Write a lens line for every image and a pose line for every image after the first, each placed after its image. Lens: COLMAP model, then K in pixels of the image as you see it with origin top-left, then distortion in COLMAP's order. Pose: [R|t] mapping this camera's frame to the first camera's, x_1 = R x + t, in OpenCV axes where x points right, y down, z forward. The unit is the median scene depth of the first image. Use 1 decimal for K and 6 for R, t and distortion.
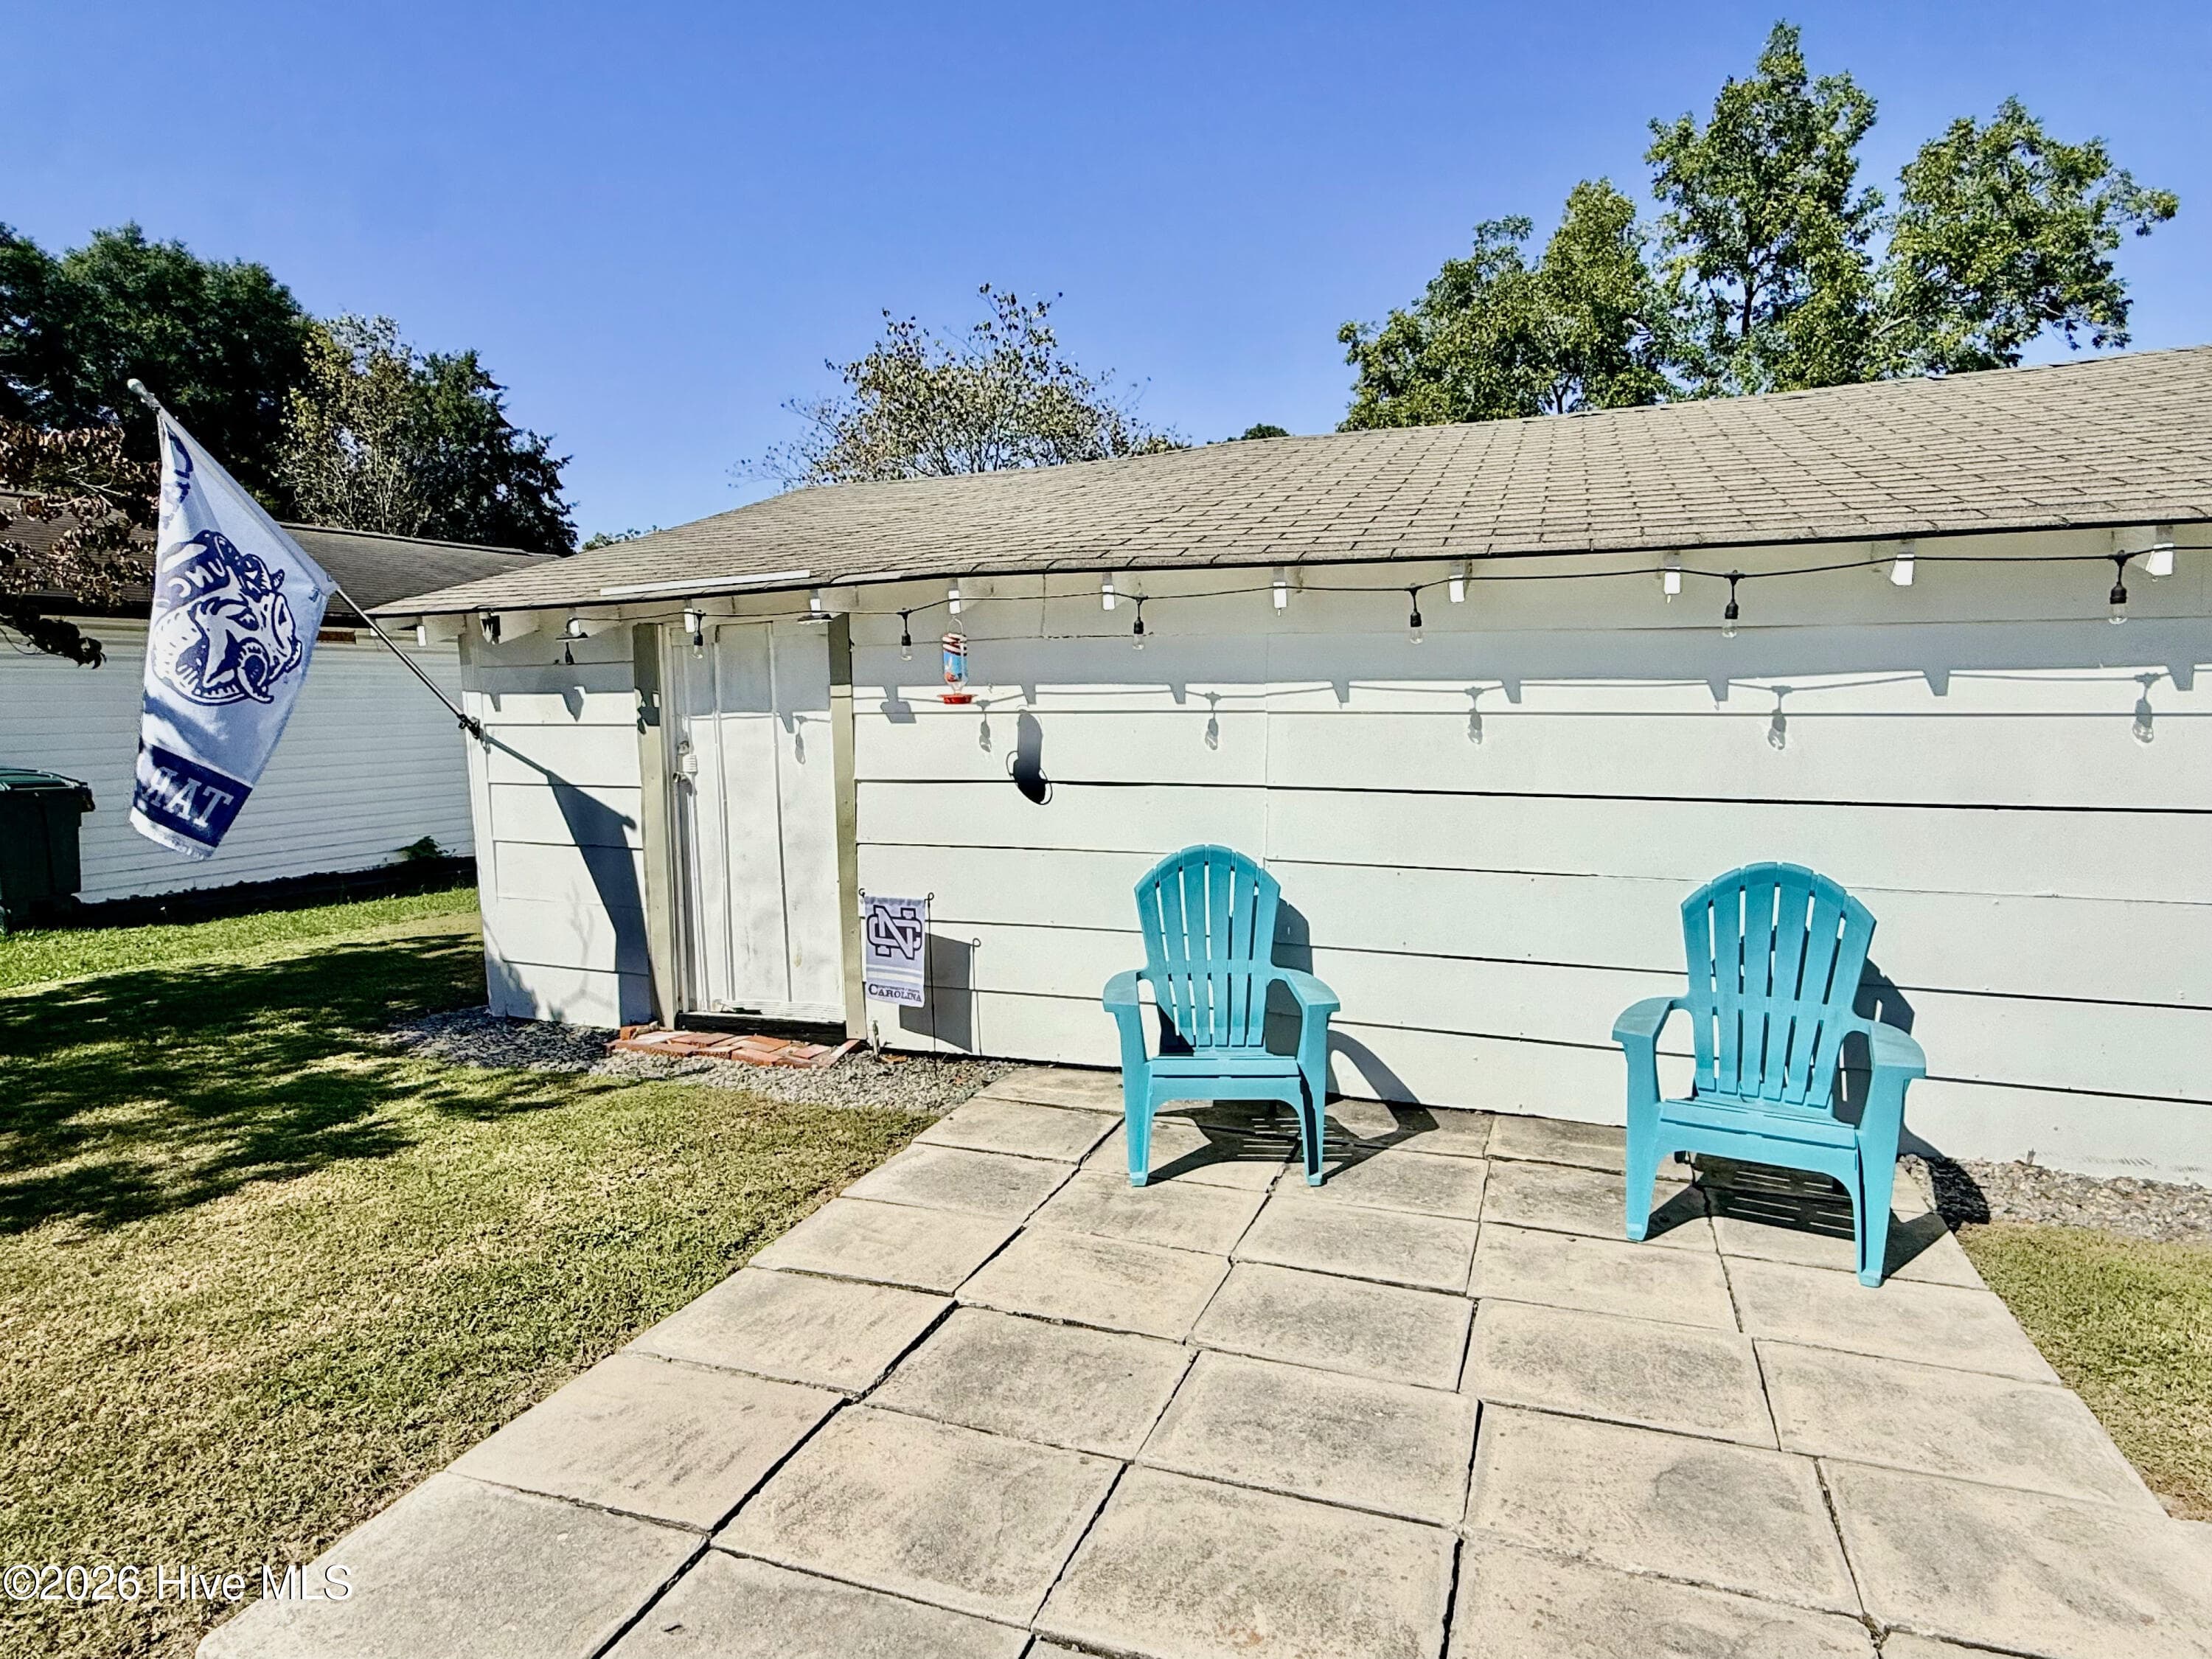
lens RADIAL K [[1231.2, 0, 1123.2], [0, 1231.2, 829.8], [0, 0, 1]] dist [0.005633, 0.000052]
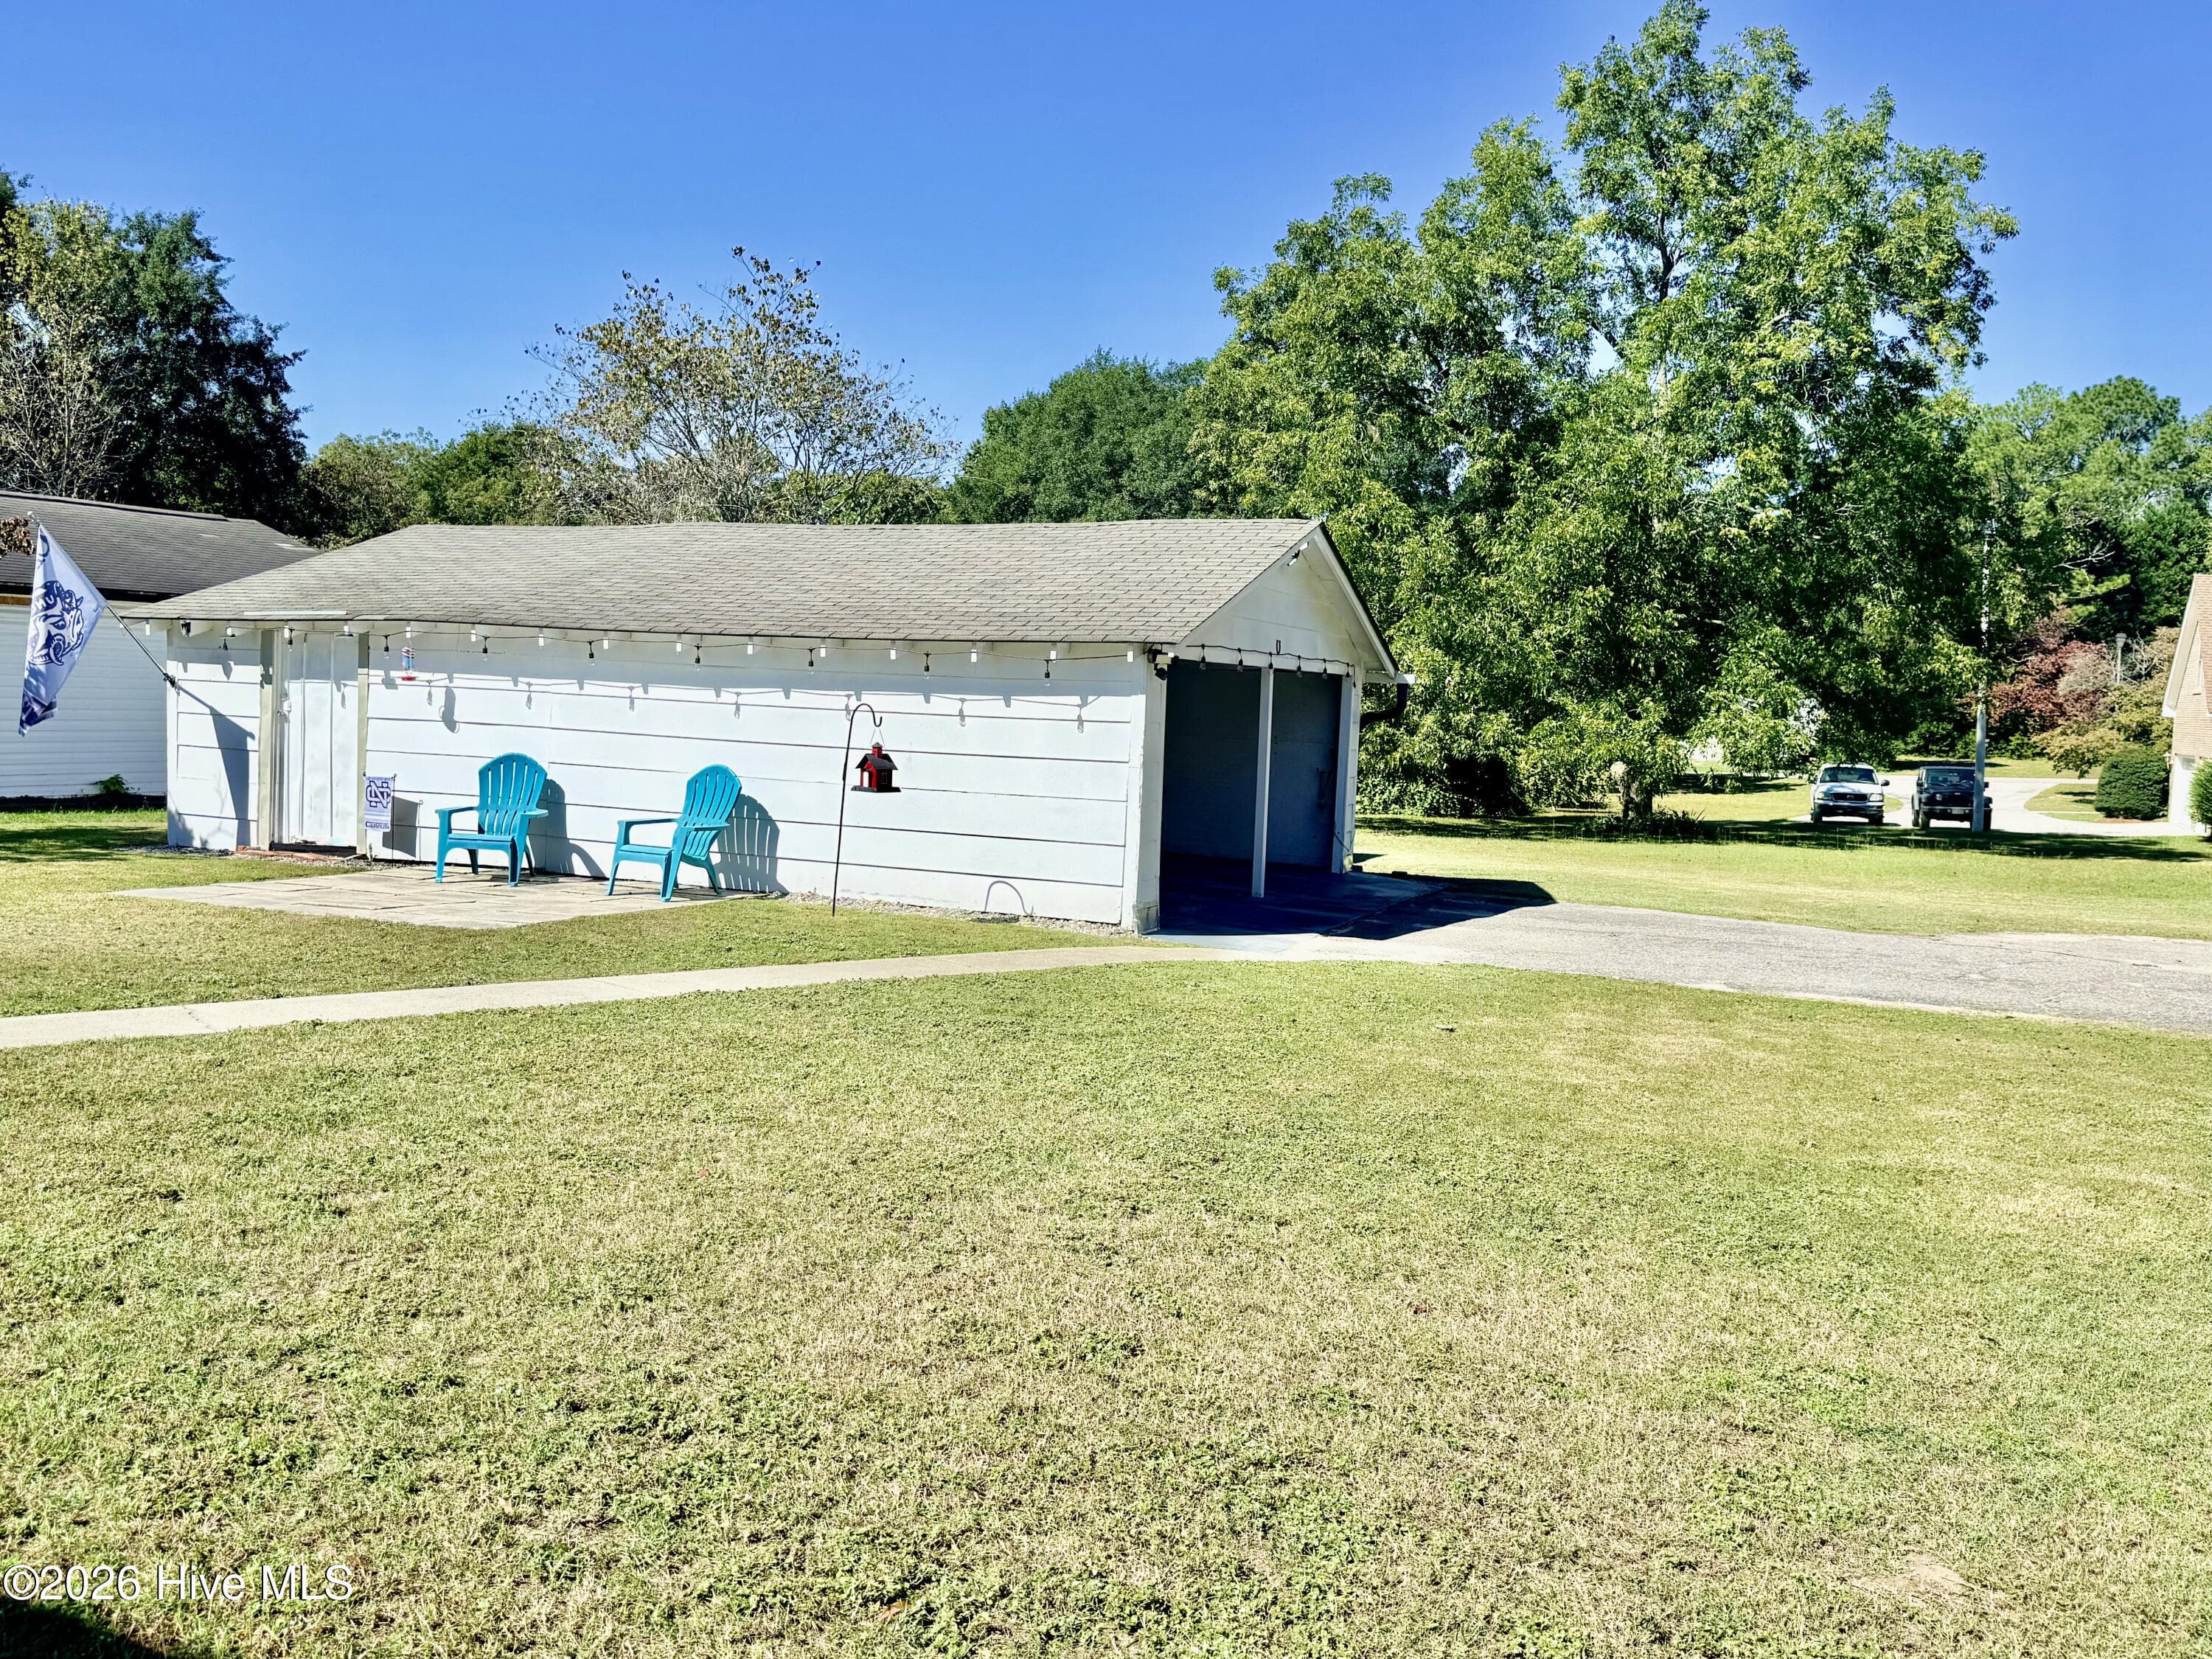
lens RADIAL K [[1804.3, 0, 1110.1], [0, 1804.3, 812.2], [0, 0, 1]] dist [0.082987, -0.109158]
pose [[0.998680, 0.051370, 0.000536, 0.880068], [-0.051301, 0.997783, -0.042386, 0.156227], [-0.002712, 0.042303, 0.999101, -1.716370]]
